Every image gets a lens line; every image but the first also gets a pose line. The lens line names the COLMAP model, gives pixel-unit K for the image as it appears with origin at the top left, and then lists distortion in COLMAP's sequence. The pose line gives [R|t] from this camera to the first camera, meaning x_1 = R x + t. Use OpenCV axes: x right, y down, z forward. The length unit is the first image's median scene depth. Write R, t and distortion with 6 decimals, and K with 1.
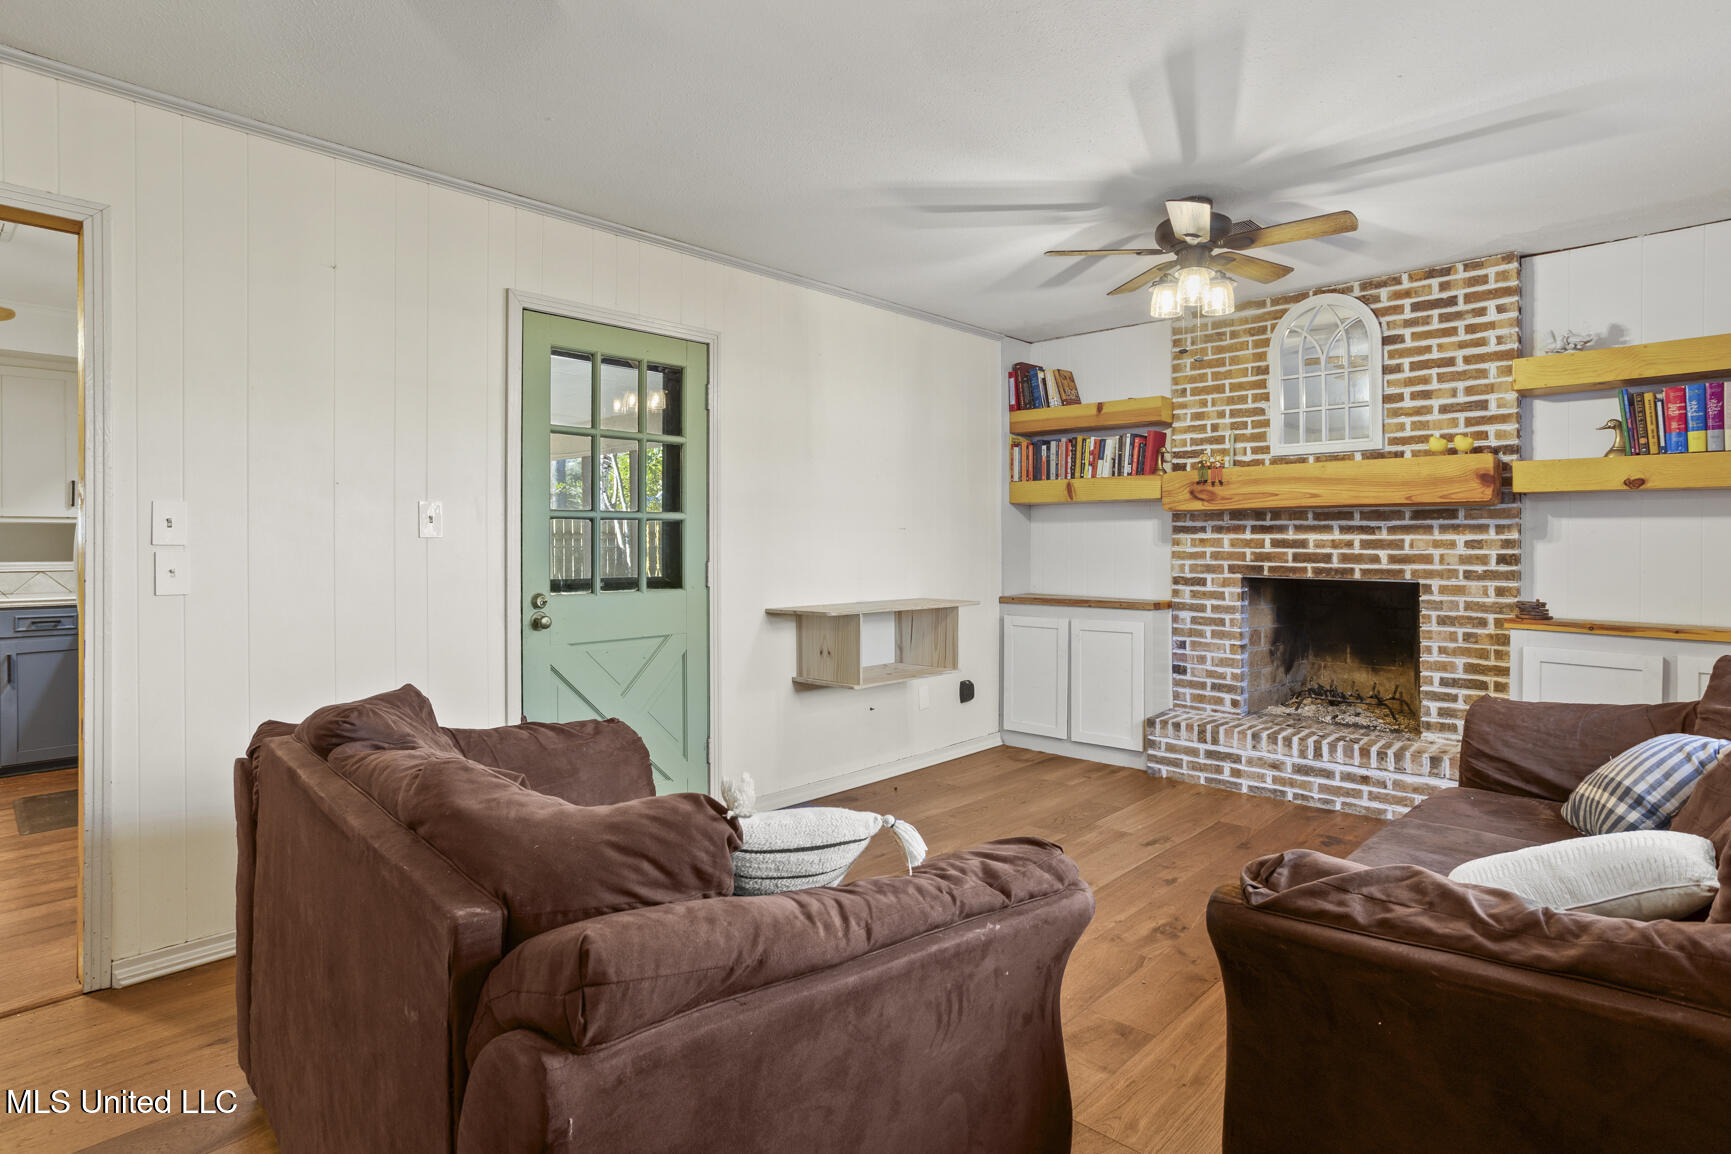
lens RADIAL K [[896.1, 0, 862.9], [0, 896.1, 544.5], [0, 0, 1]] dist [-0.059740, 0.040116]
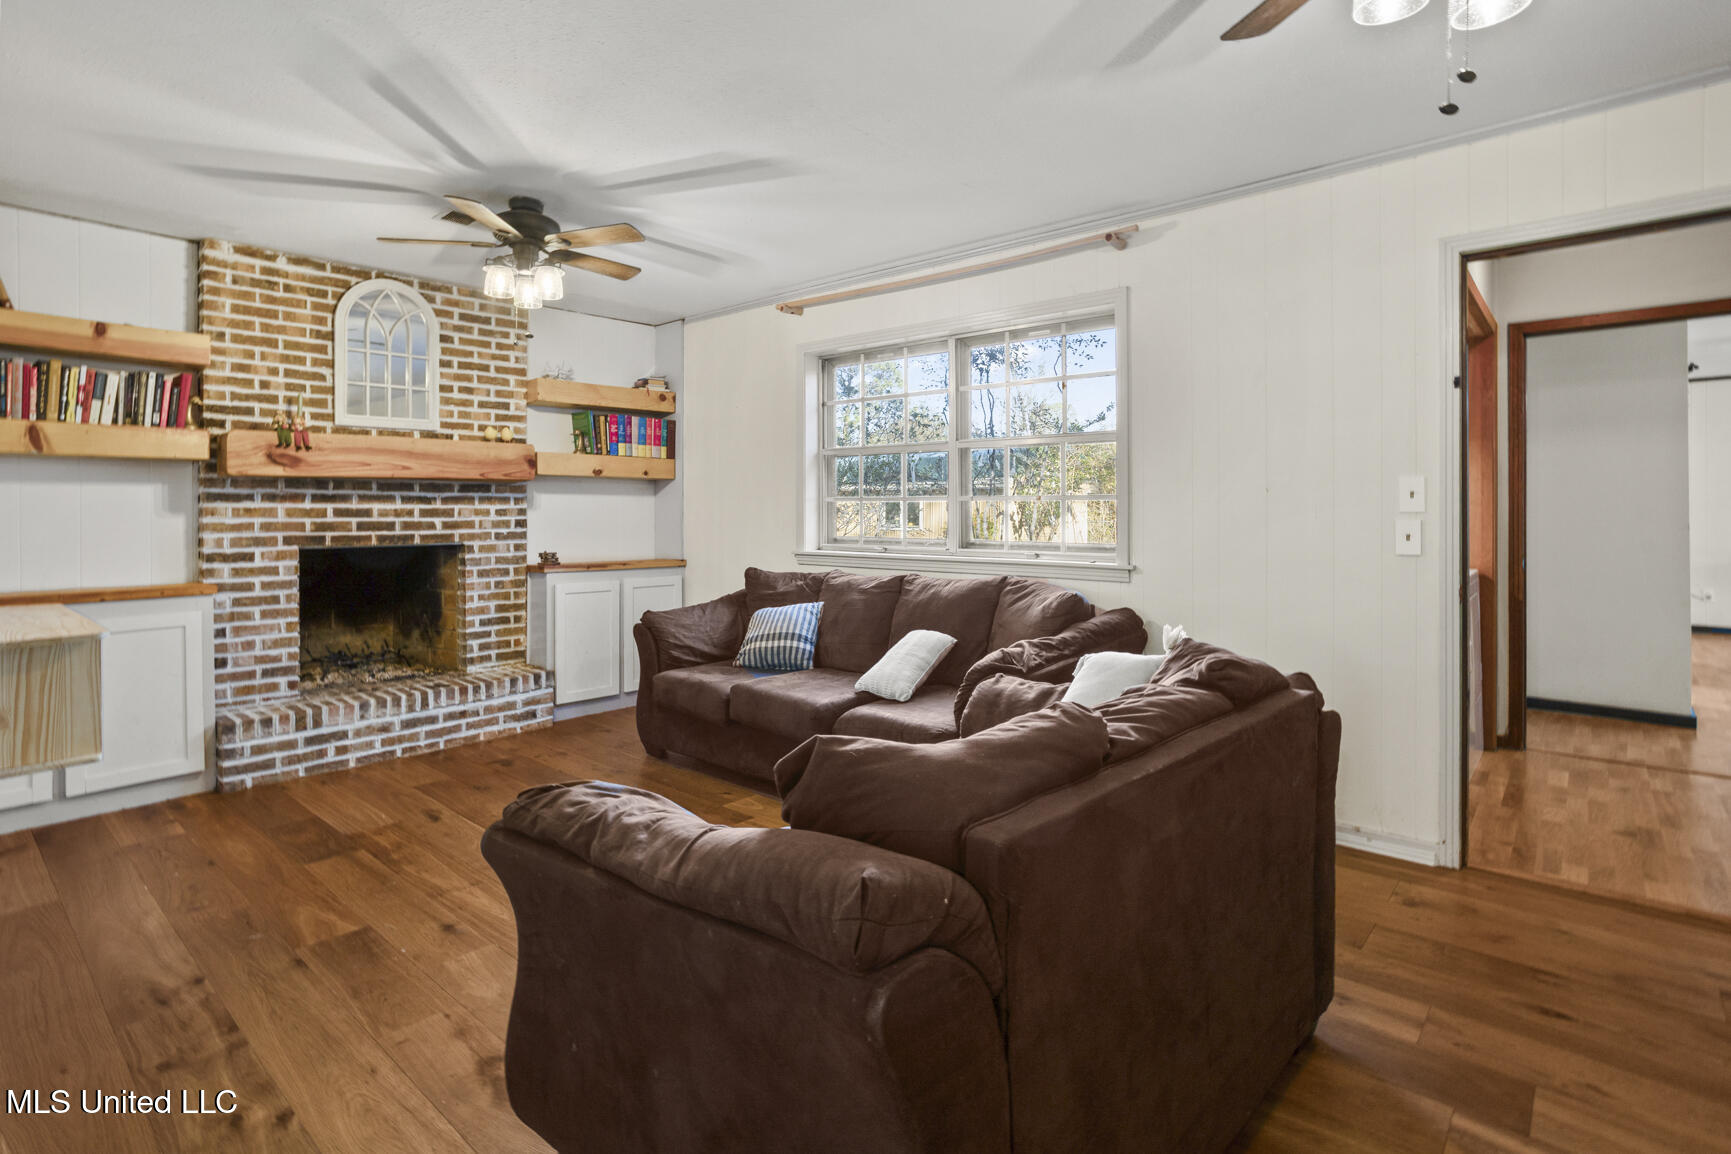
lens RADIAL K [[857.0, 0, 856.7], [0, 857.0, 505.0], [0, 0, 1]] dist [-0.050844, 0.035796]
pose [[-0.038220, 0.005935, 0.999252, -0.535531], [0.008854, 0.999945, -0.005601, 0.000587], [-0.999230, 0.008633, -0.038271, 0.483829]]
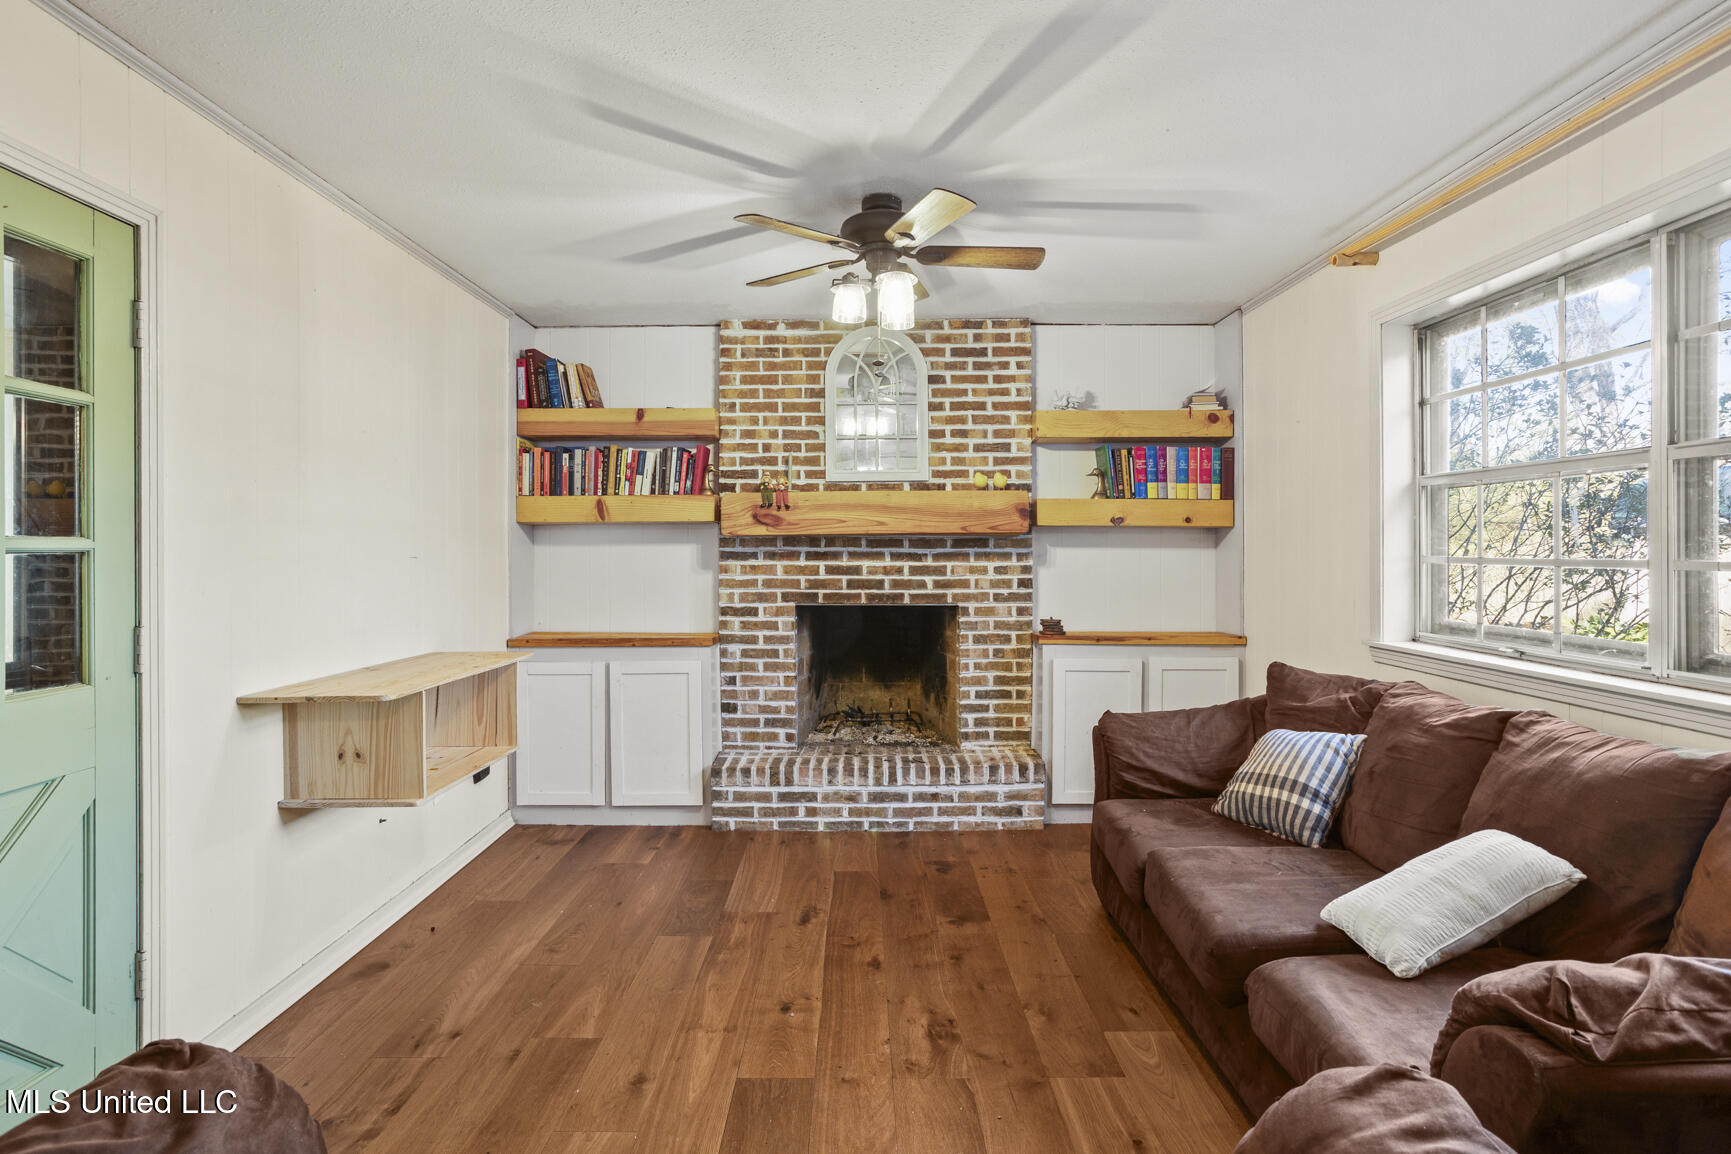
lens RADIAL K [[874.9, 0, 857.1], [0, 874.9, 547.1], [0, 0, 1]] dist [-0.061180, 0.038410]
pose [[0.724295, 0.000616, 0.689490, -0.195125], [0.005663, 0.999961, -0.006841, -0.021364], [-0.689467, 0.008859, 0.724263, 0.291410]]
